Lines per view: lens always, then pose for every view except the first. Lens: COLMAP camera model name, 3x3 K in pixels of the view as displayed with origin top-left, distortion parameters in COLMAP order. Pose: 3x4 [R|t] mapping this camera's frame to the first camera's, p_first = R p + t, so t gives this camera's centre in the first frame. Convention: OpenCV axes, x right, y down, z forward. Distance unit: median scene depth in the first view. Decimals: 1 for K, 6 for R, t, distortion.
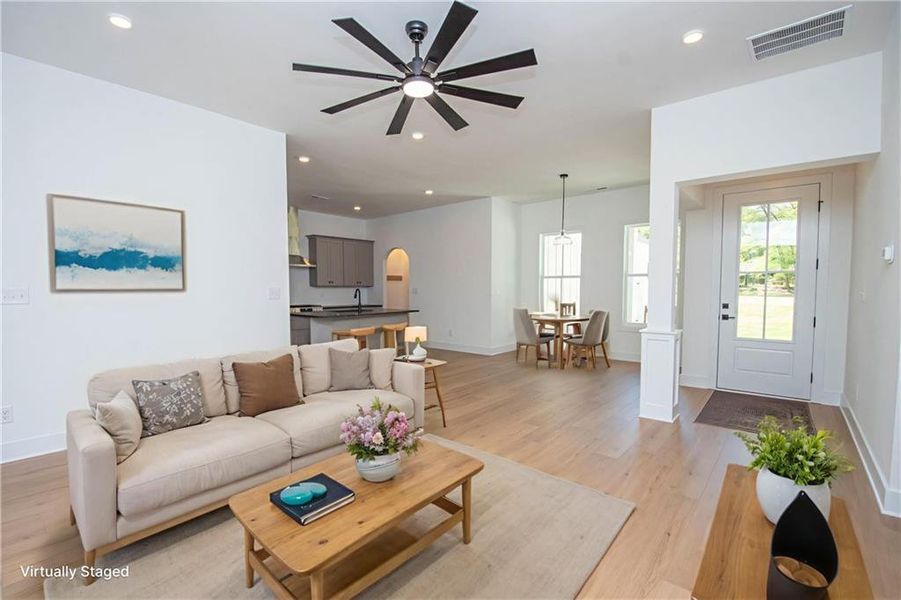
lens RADIAL K [[396.3, 0, 451.6], [0, 396.3, 305.7], [0, 0, 1]] dist [-0.001609, -0.013334]
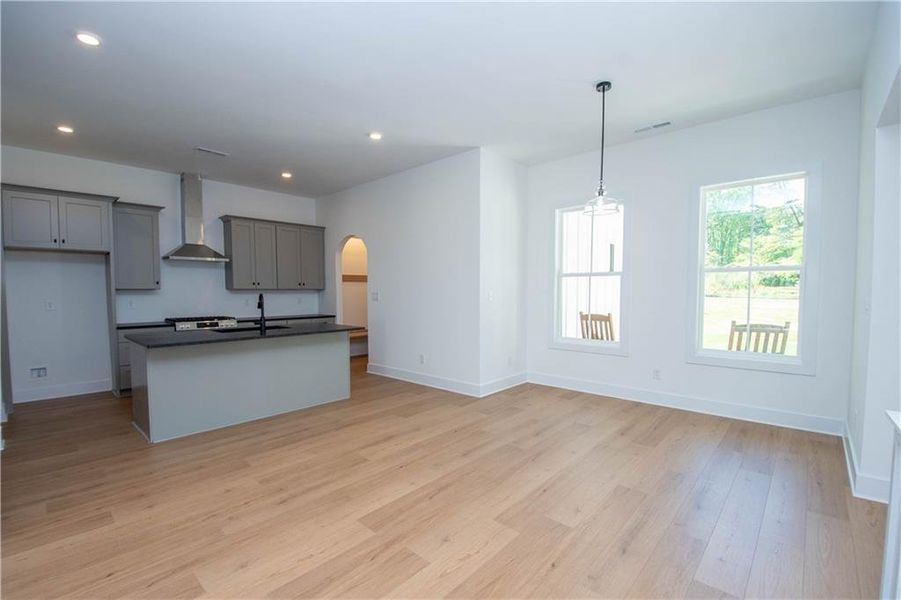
lens RADIAL K [[396.3, 0, 451.6], [0, 396.3, 305.7], [0, 0, 1]] dist [-0.001609, -0.013334]
pose [[0.999677, -0.000101, -0.025429, 0.066538], [-0.000197, 0.999931, -0.011708, -0.013515], [0.025429, 0.011709, 0.999608, 0.342108]]
